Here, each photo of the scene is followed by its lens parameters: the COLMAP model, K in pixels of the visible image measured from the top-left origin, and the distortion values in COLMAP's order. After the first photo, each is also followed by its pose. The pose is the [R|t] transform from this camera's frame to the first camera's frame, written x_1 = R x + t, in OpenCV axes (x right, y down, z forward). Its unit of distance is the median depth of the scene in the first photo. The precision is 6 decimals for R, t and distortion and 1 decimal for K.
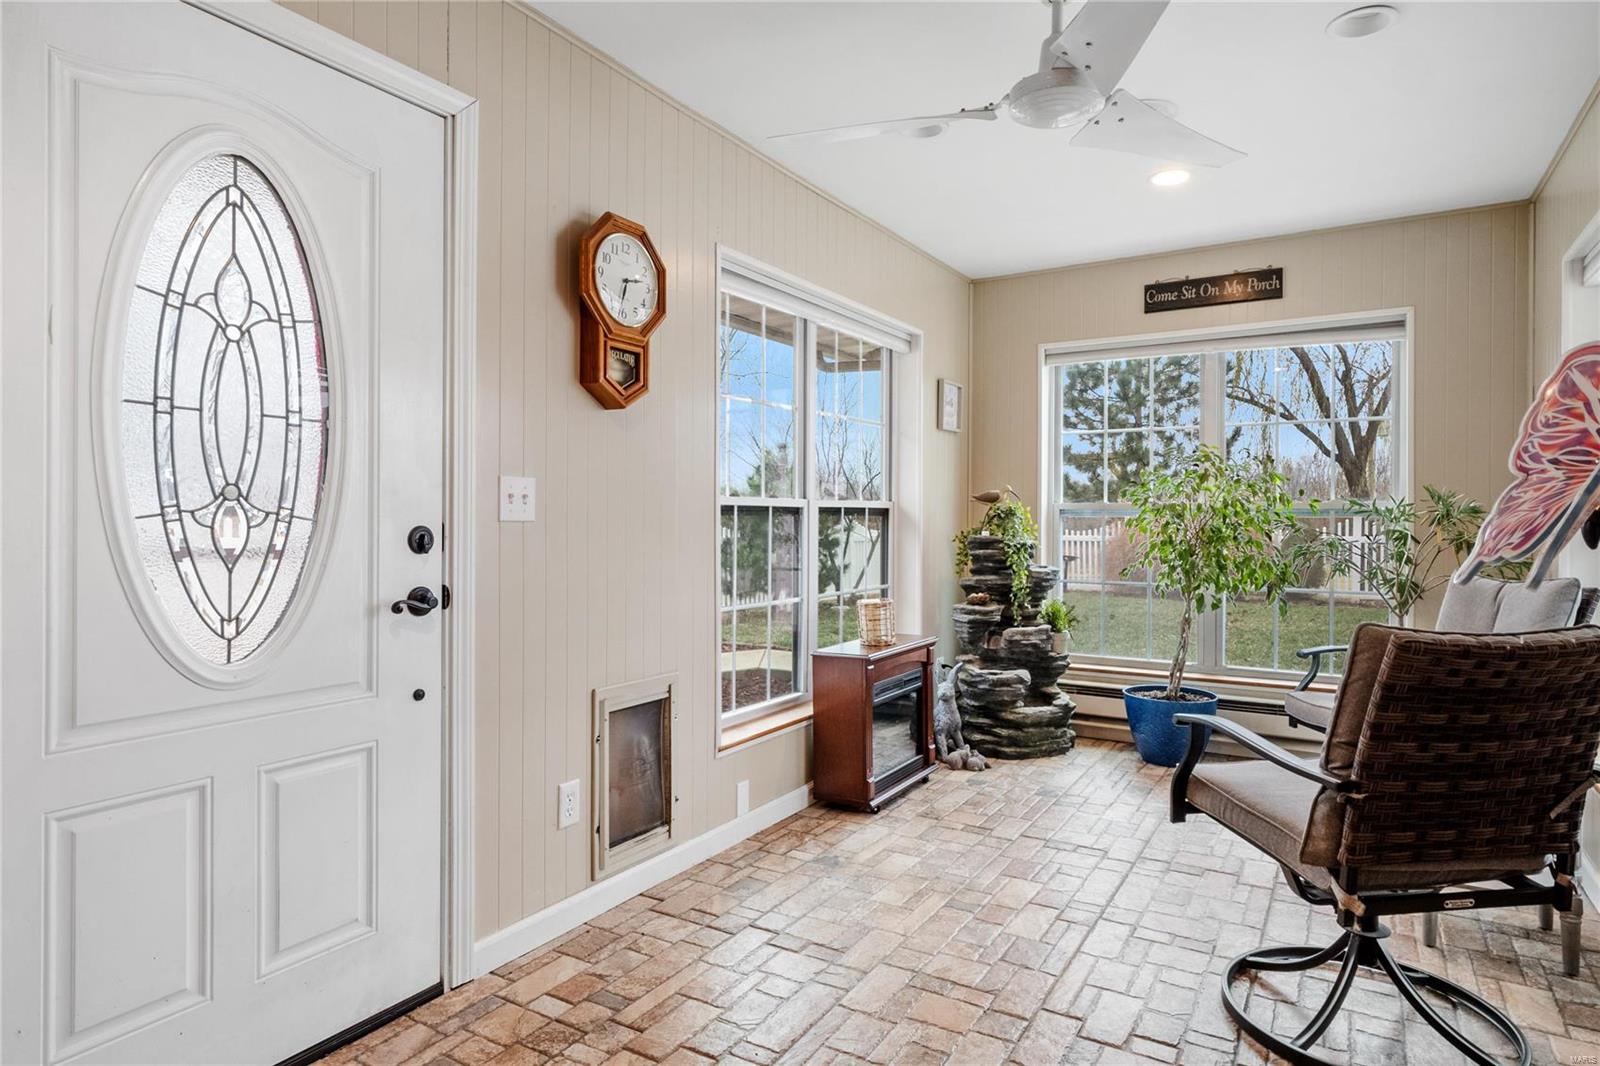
lens RADIAL K [[891.7, 0, 803.7], [0, 891.7, 512.0], [0, 0, 1]] dist [-0.000058, -0.002214]
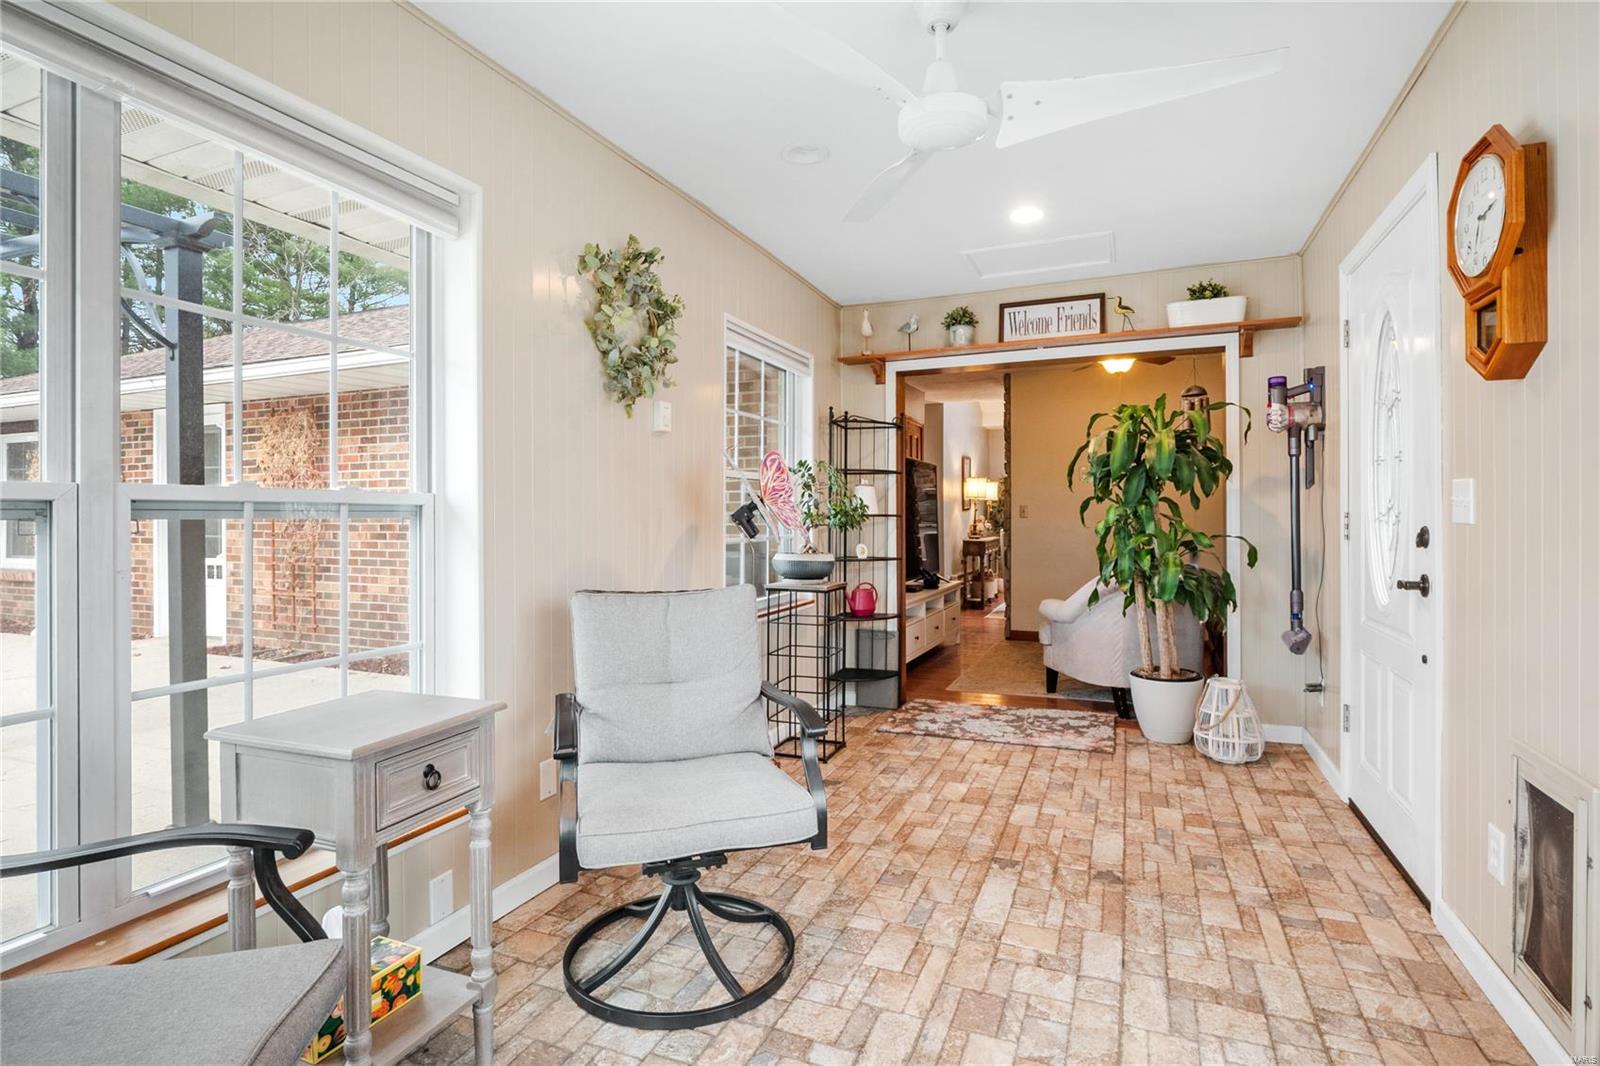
lens RADIAL K [[822.0, 0, 810.2], [0, 822.0, 522.9], [0, 0, 1]] dist [-0.002023, -0.001372]
pose [[-0.986119, 0.002884, -0.166015, 0.420224], [0.002986, 0.999995, -0.000366, 0.006056], [0.166013, -0.000857, -0.986123, 1.358406]]
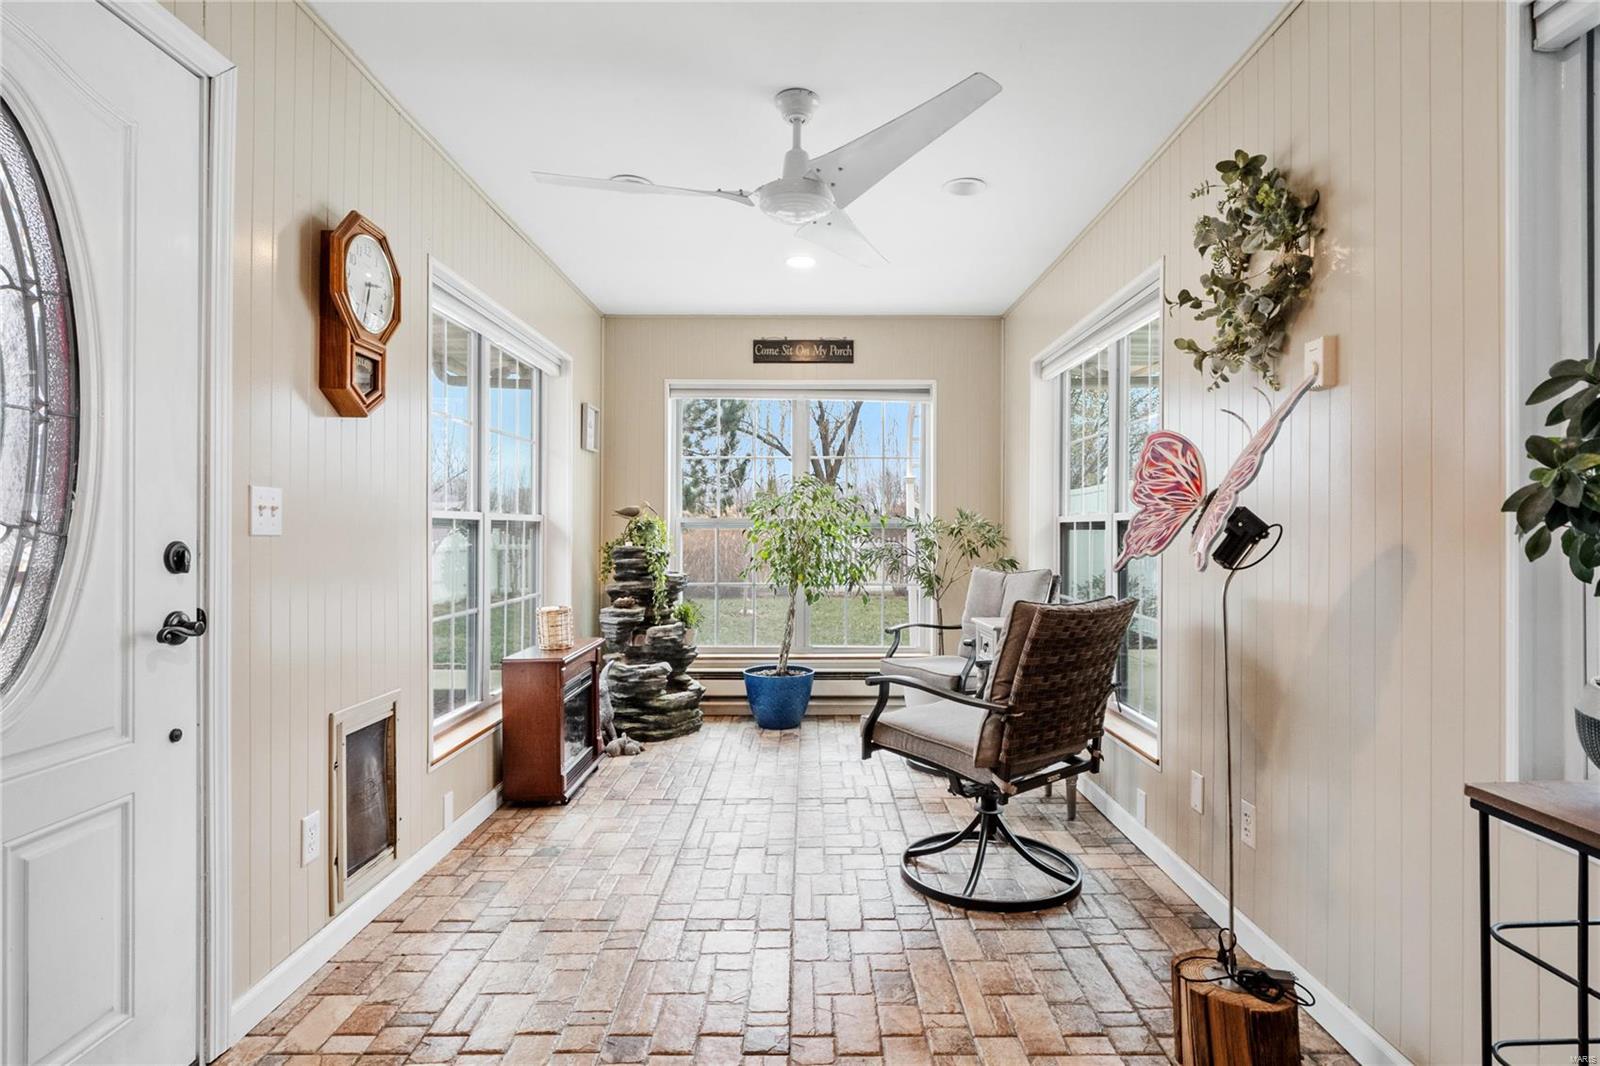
lens RADIAL K [[822.0, 0, 810.2], [0, 822.0, 522.9], [0, 0, 1]] dist [-0.002023, -0.001372]
pose [[0.853585, 0.003773, 0.520940, -0.217489], [-0.003115, 0.999993, -0.002138, -0.001656], [-0.520944, 0.000202, 0.853591, -0.004075]]
